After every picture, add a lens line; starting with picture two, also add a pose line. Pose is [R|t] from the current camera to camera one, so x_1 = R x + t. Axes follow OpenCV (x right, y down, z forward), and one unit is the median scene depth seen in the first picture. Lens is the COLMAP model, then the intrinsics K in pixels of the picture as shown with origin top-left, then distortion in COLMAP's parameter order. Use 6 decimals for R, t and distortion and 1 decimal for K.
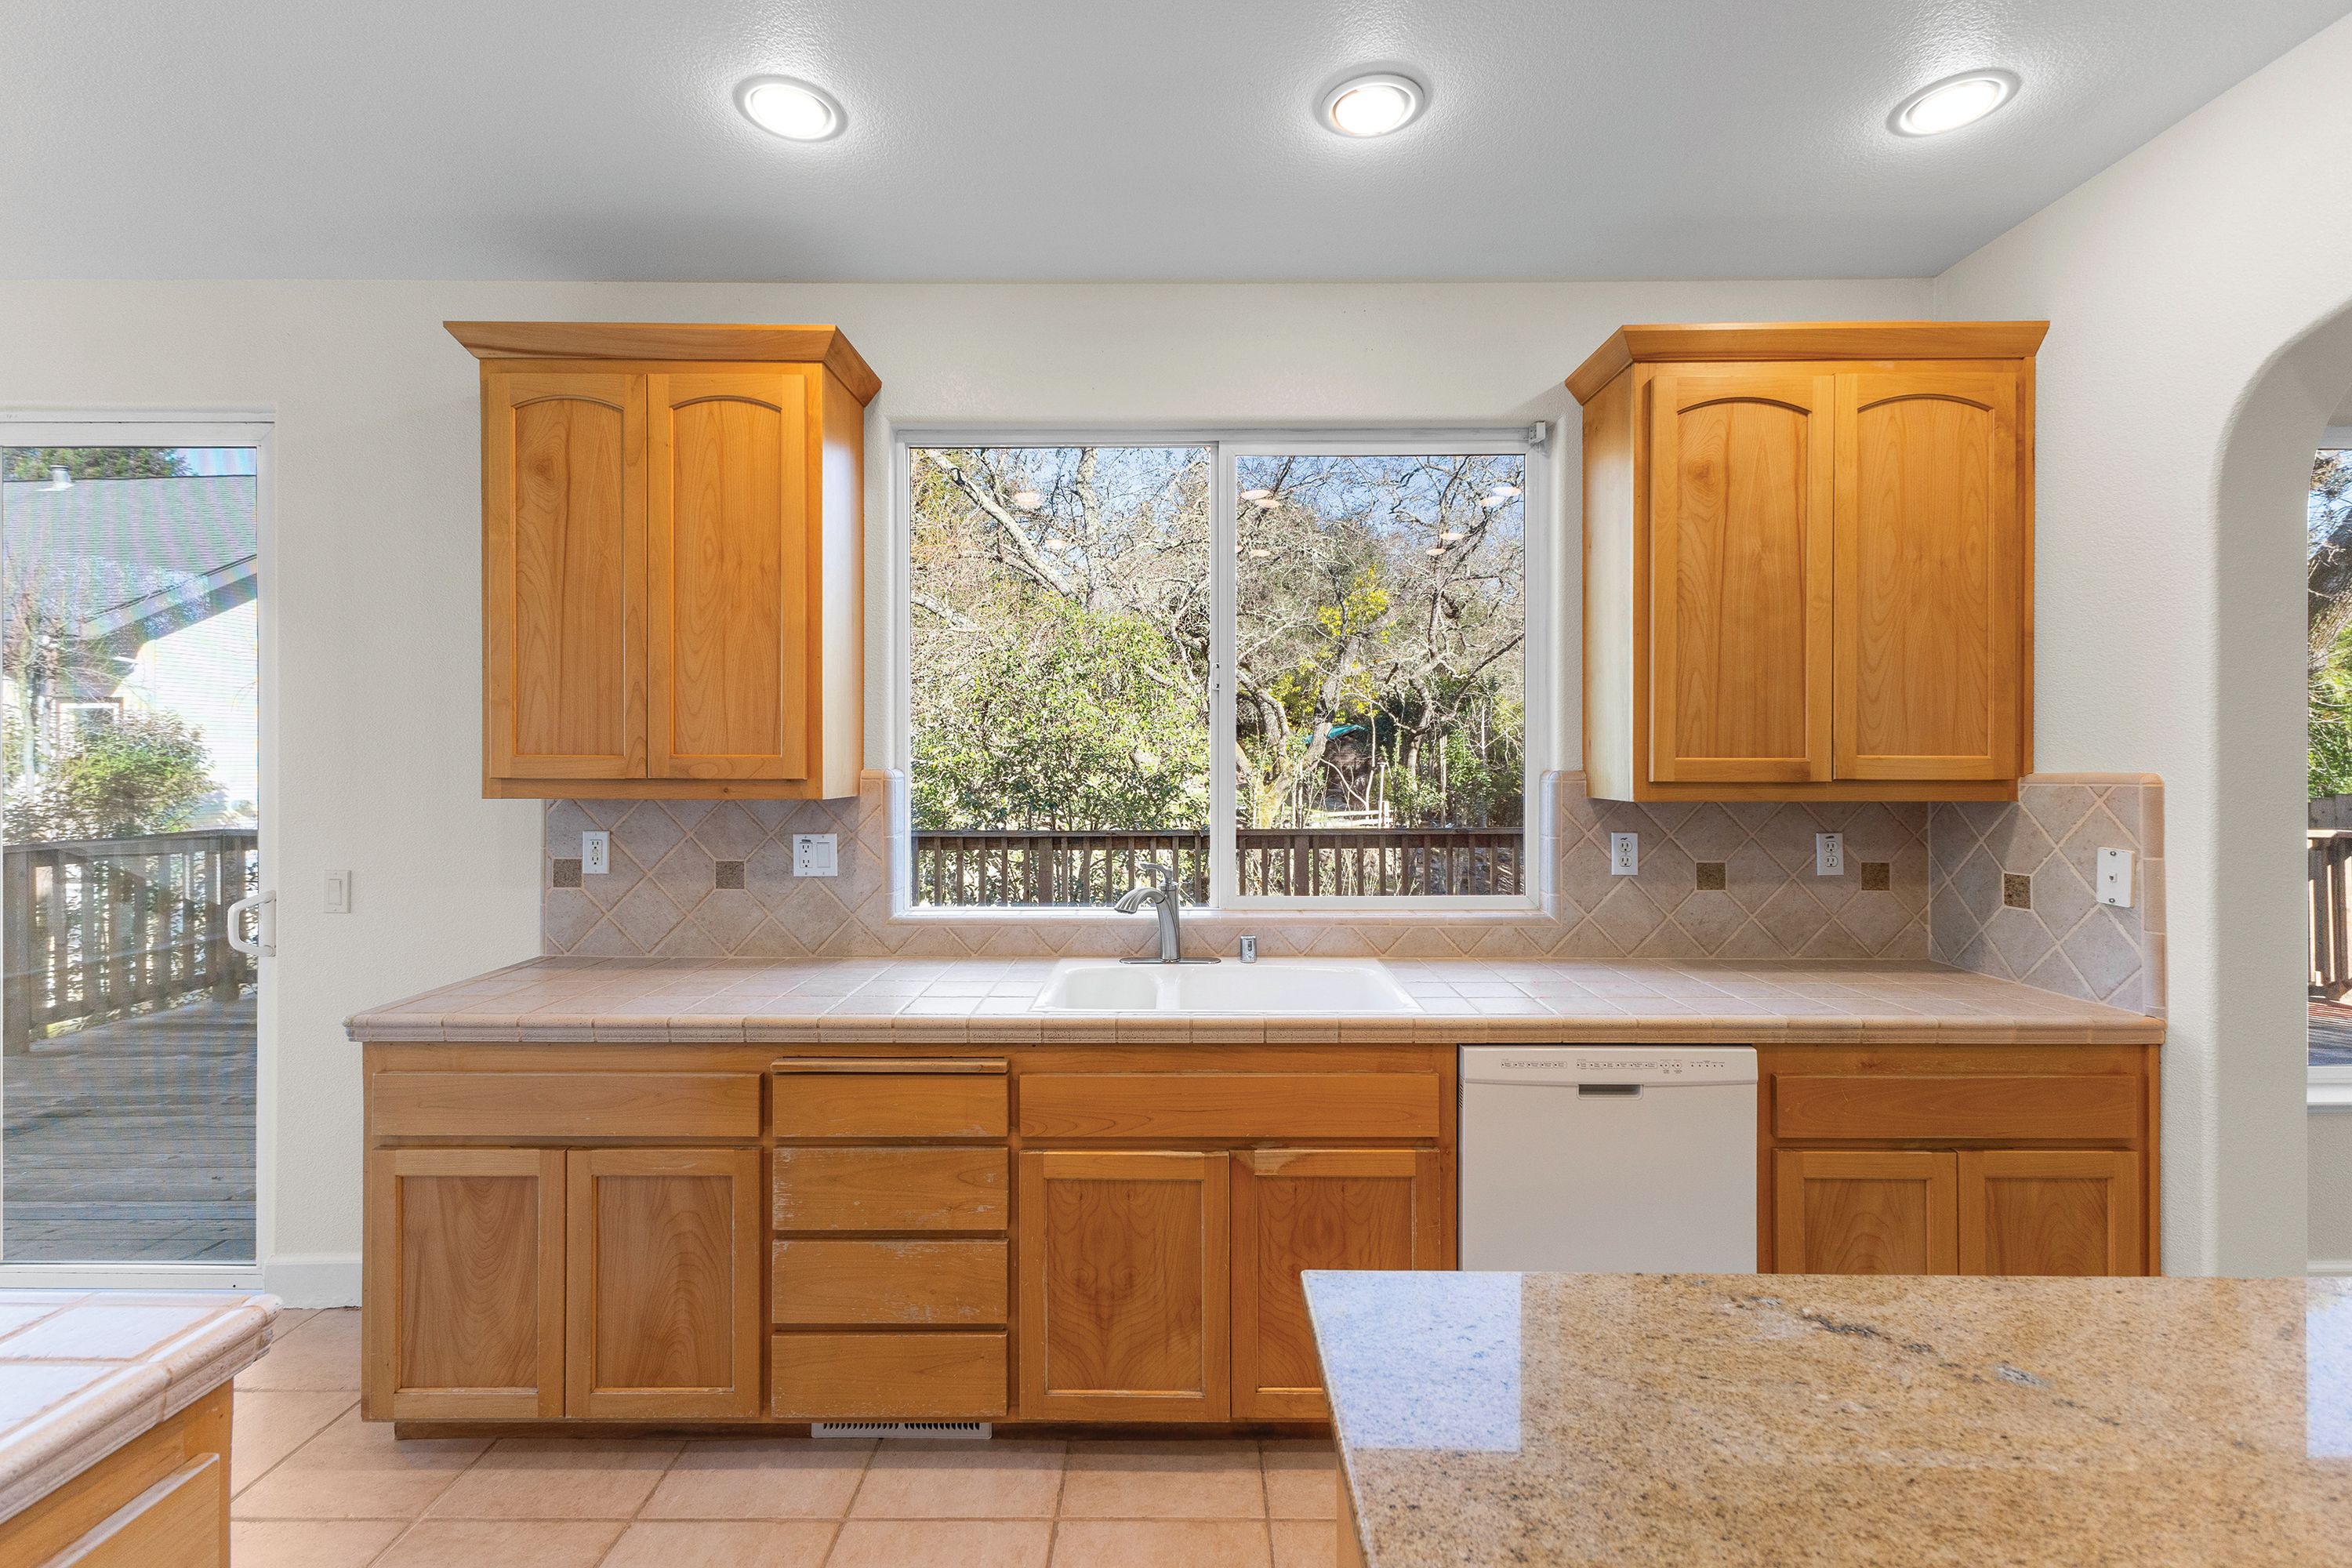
lens RADIAL K [[1009.3, 0, 1173.5], [0, 1009.3, 770.1], [0, 0, 1]] dist [0.009141, 0.000188]
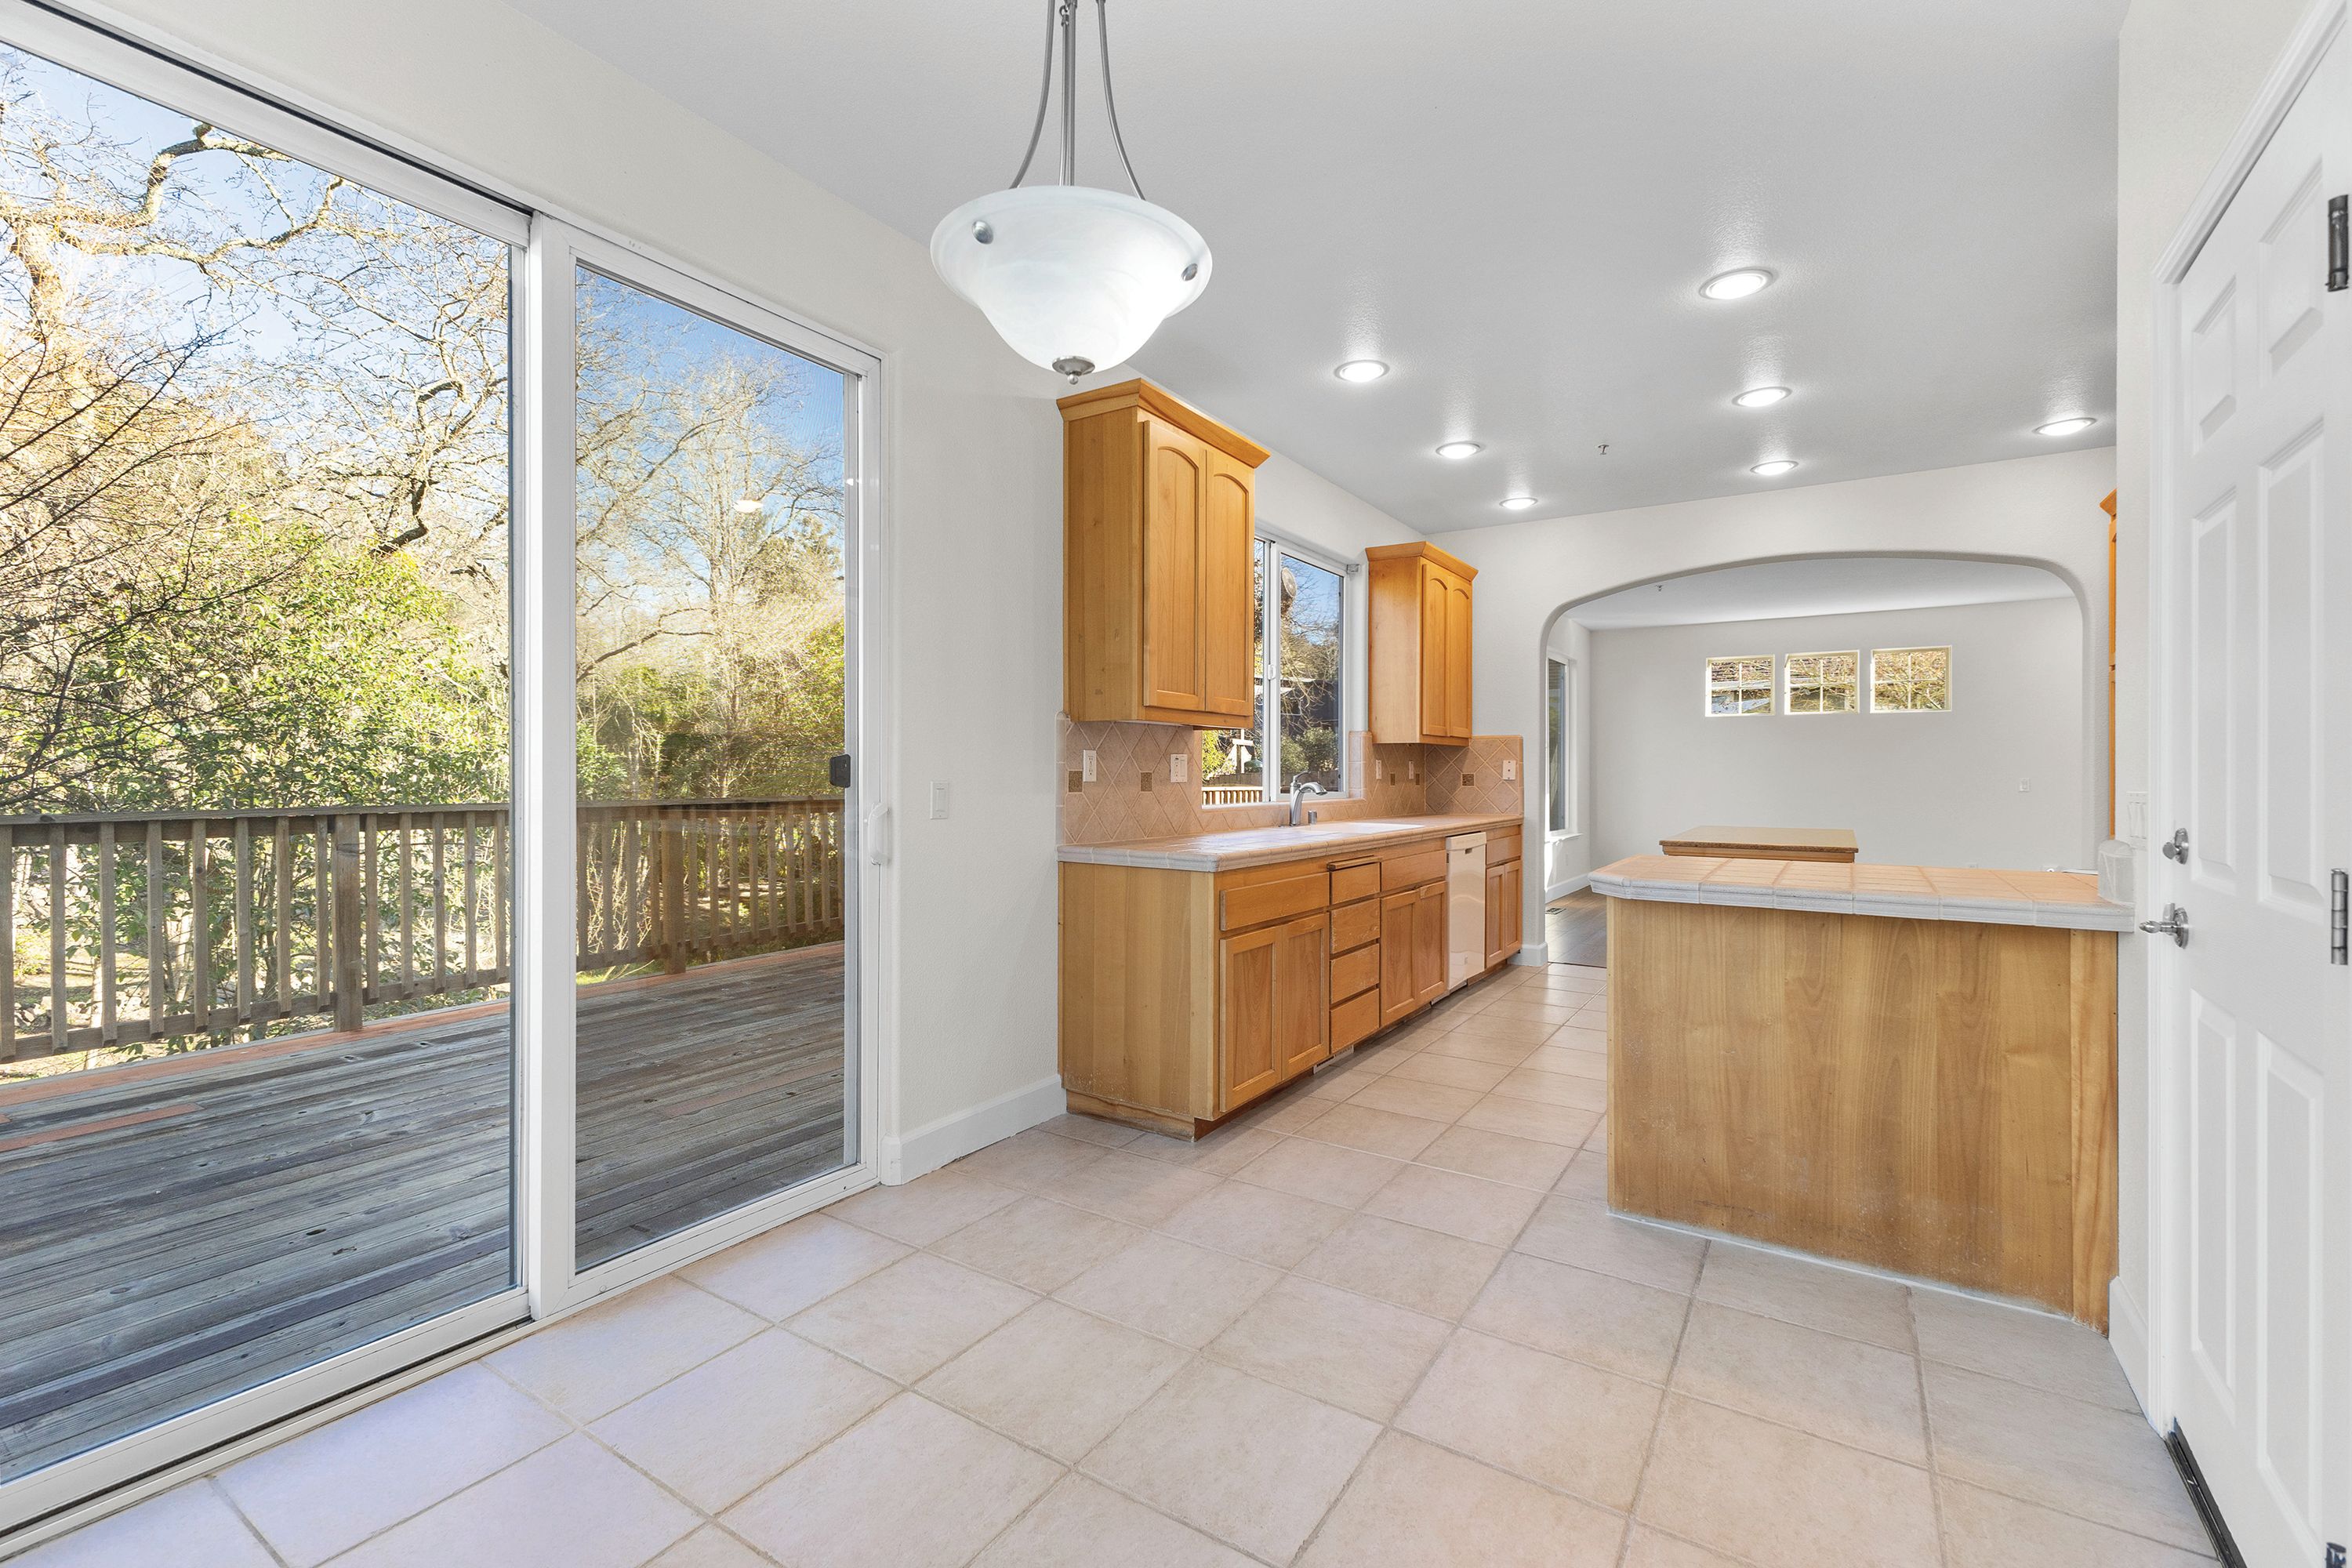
lens RADIAL K [[1009.3, 0, 1173.5], [0, 1009.3, 770.1], [0, 0, 1]] dist [0.009141, 0.000188]
pose [[0.548831, 0.002823, 0.835928, -1.828617], [0.000416, 0.999993, -0.003651, 0.103119], [-0.835933, 0.002351, 0.548826, 0.187152]]
